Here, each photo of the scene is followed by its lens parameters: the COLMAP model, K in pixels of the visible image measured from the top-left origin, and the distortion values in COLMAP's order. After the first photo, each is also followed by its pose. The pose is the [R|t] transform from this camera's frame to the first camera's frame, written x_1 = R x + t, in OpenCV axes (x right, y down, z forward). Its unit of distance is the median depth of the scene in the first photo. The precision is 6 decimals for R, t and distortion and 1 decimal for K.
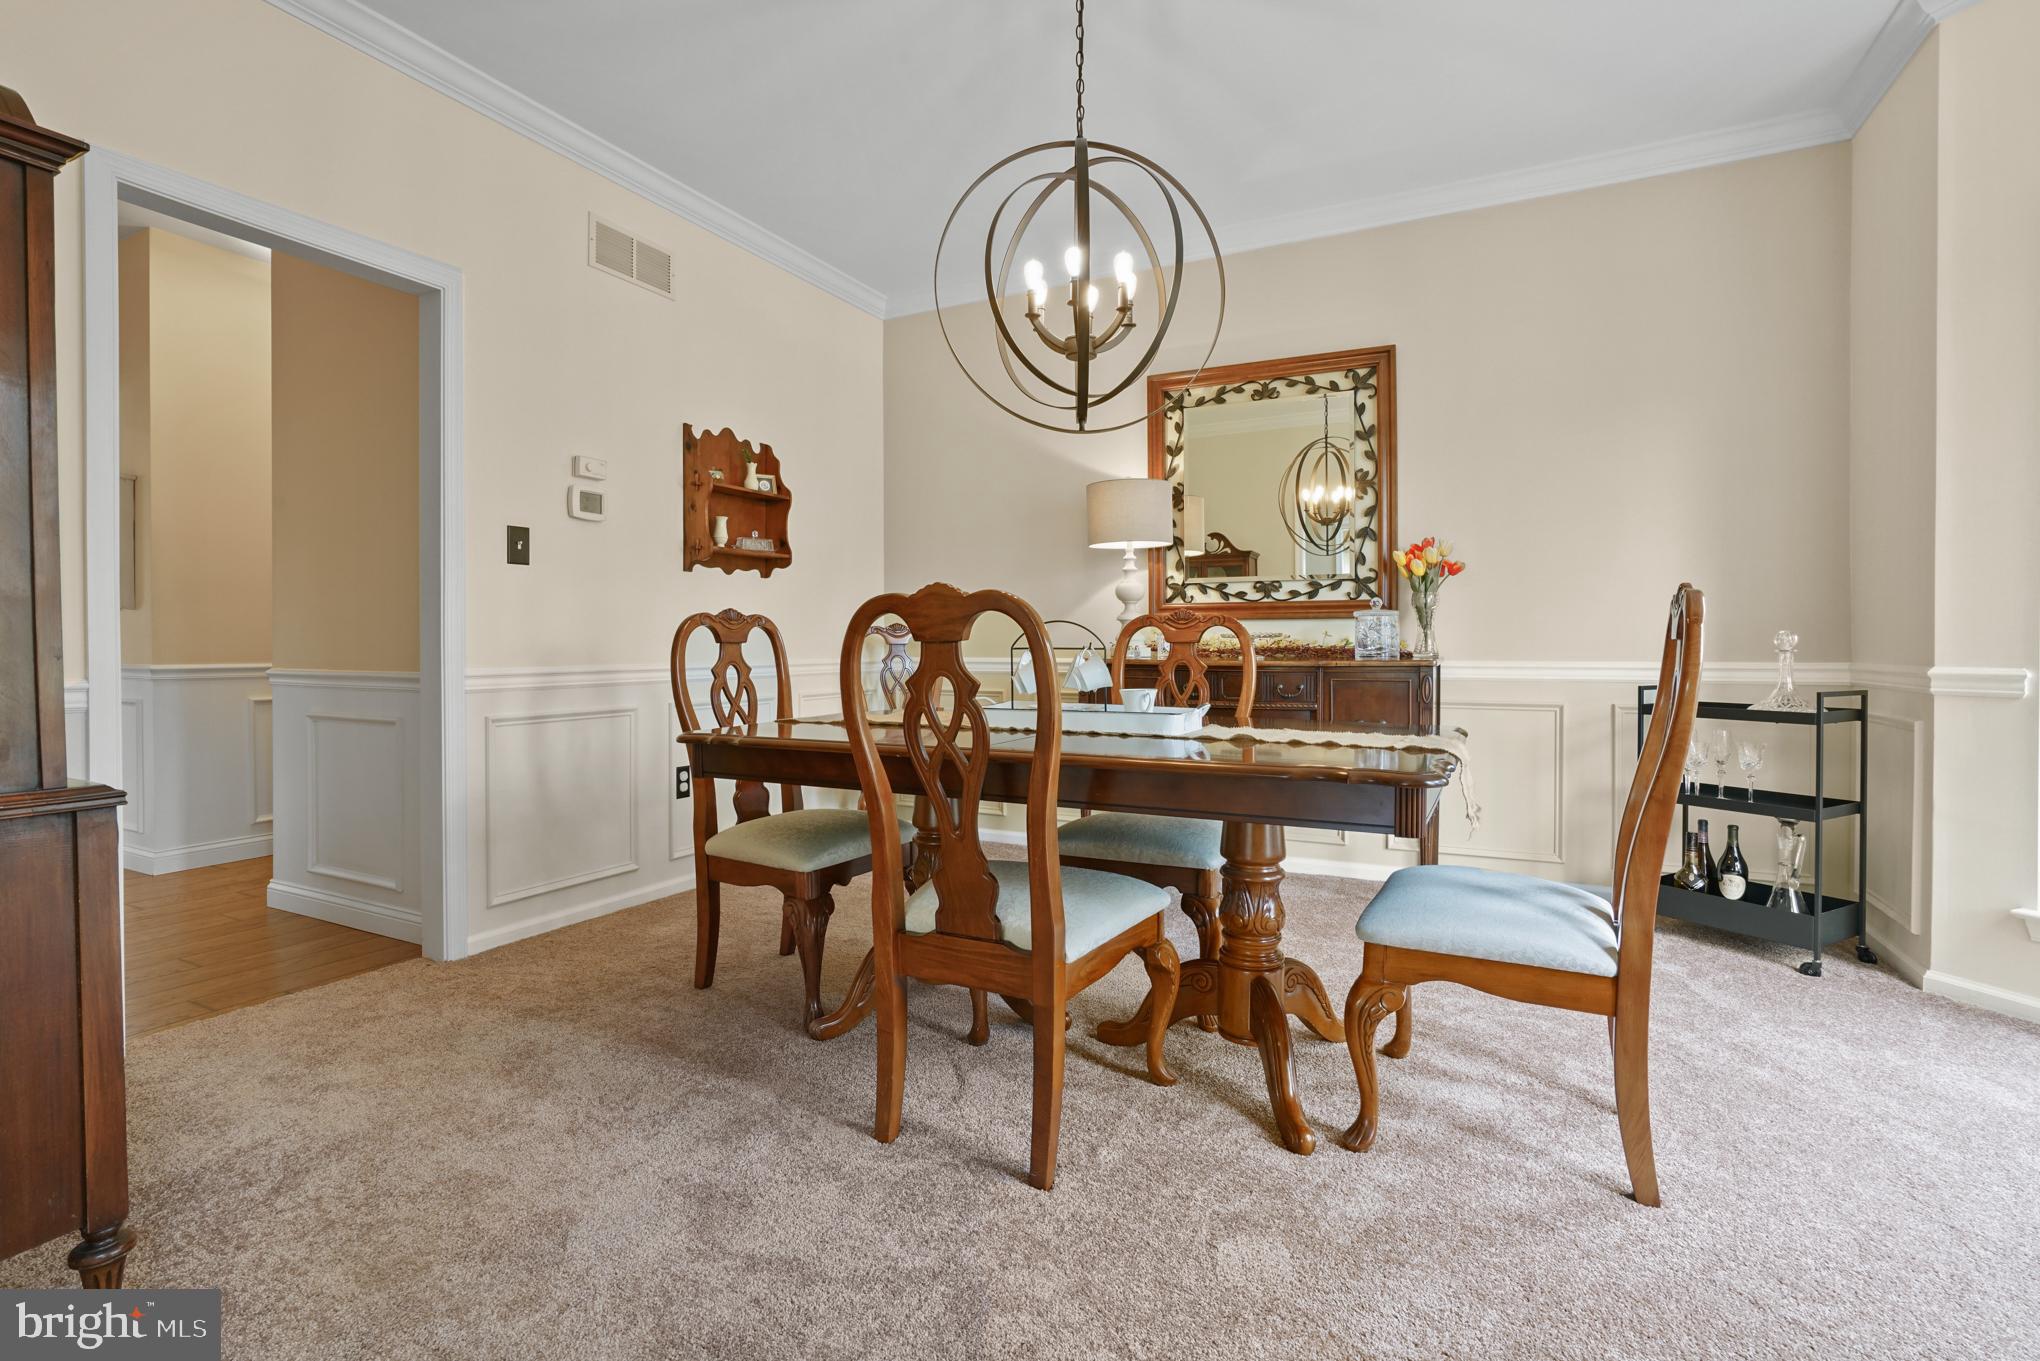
lens RADIAL K [[947.6, 0, 1006.3], [0, 947.6, 644.5], [0, 0, 1]] dist [-0.049450, 0.026055]
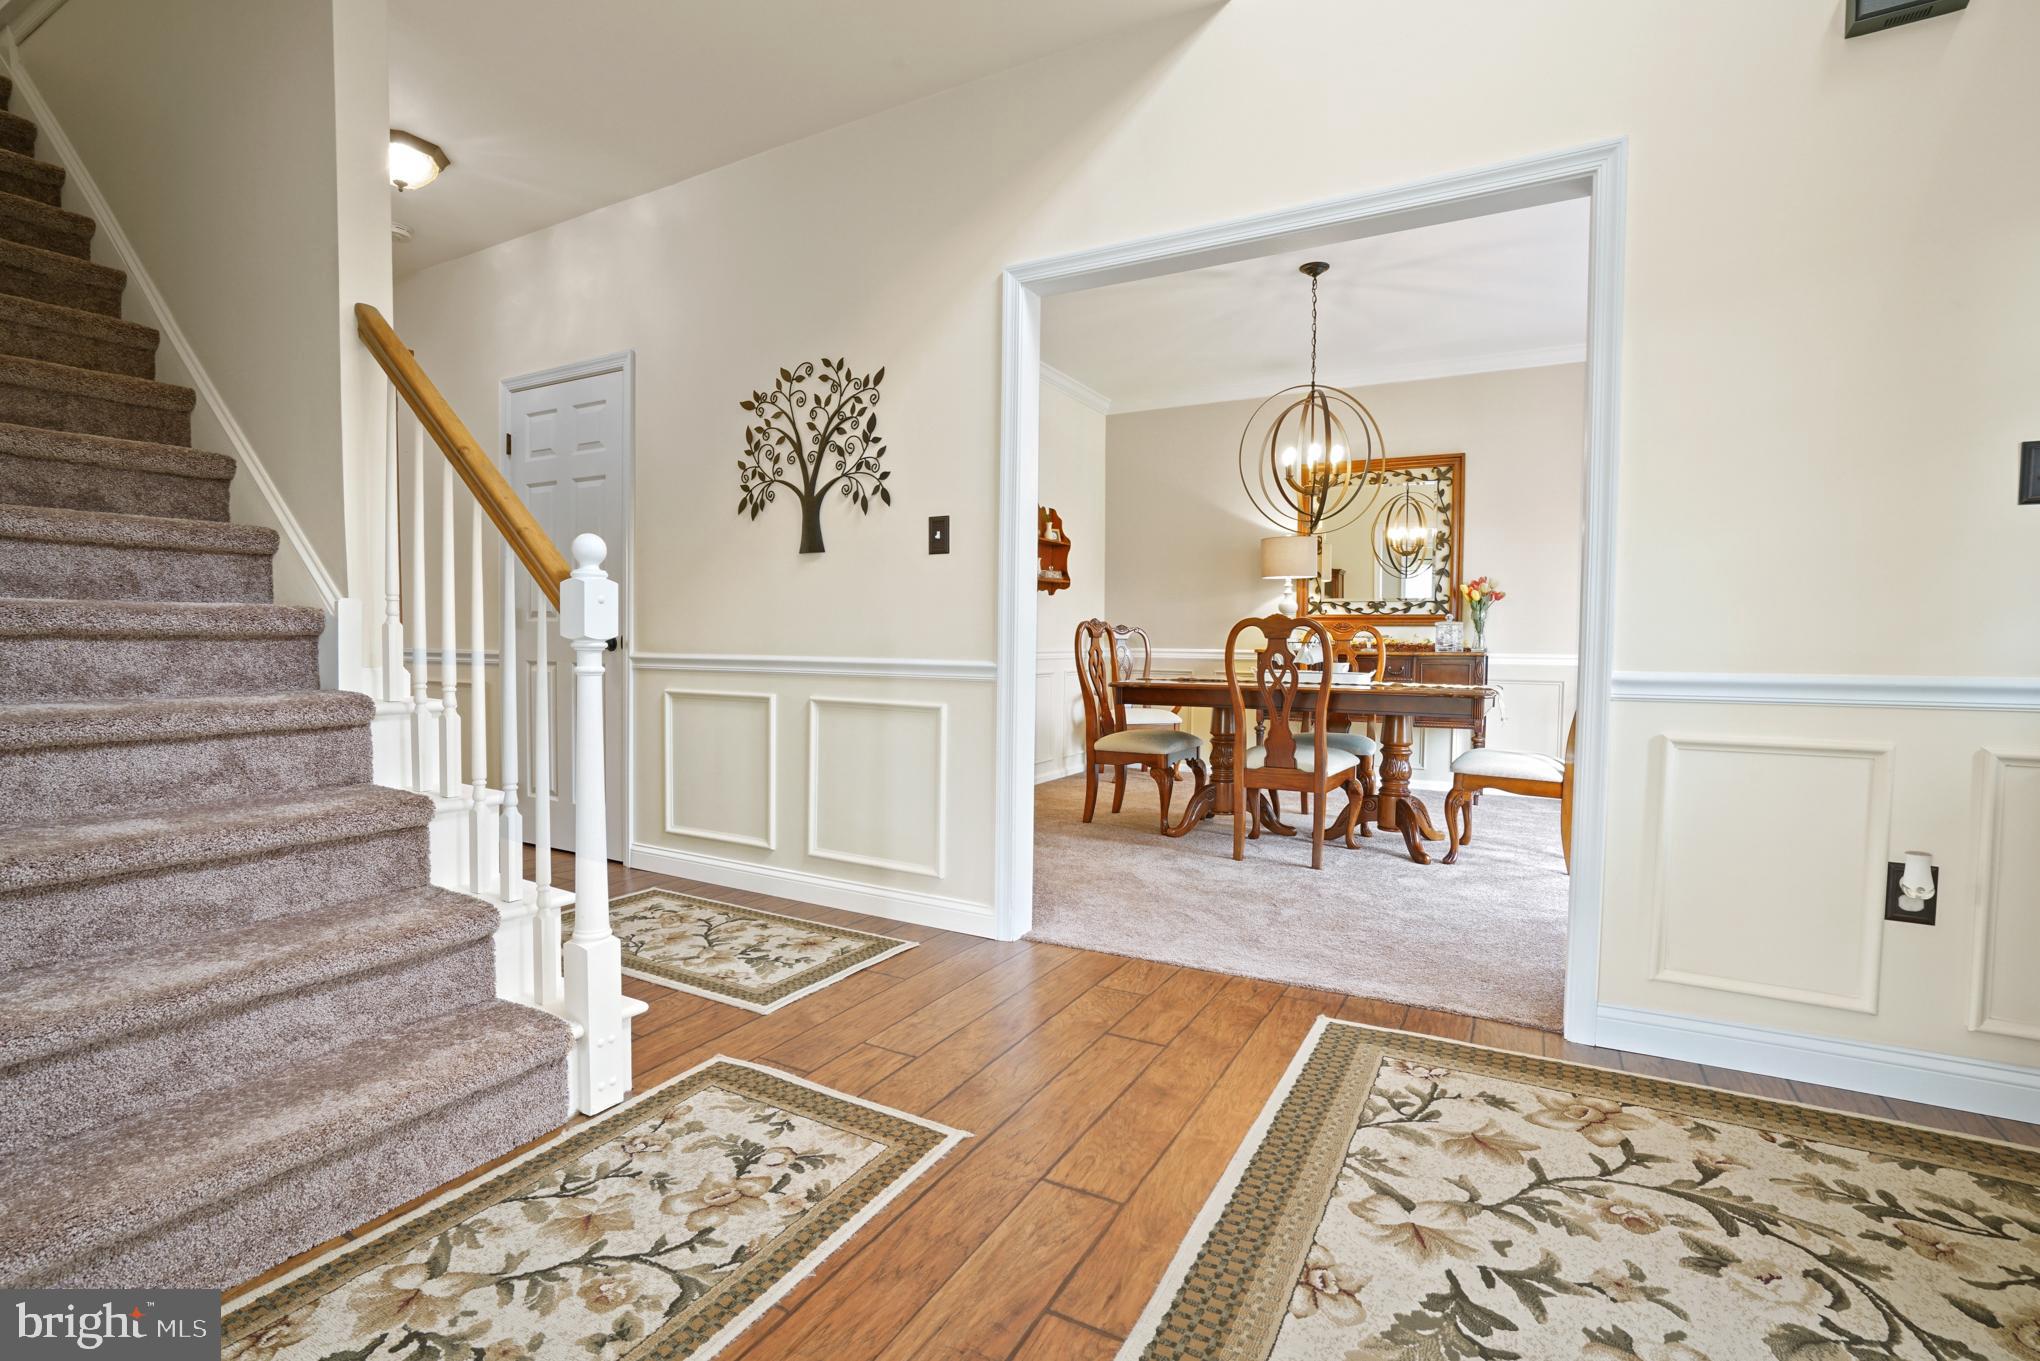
lens RADIAL K [[966.0, 0, 1027.4], [0, 966.0, 668.1], [0, 0, 1]] dist [-0.001645, 0.000638]
pose [[0.999897, 0.011656, -0.008314, -0.301499], [-0.011398, 0.999472, 0.030434, 0.001352], [0.008665, -0.030336, 0.999502, -0.636824]]
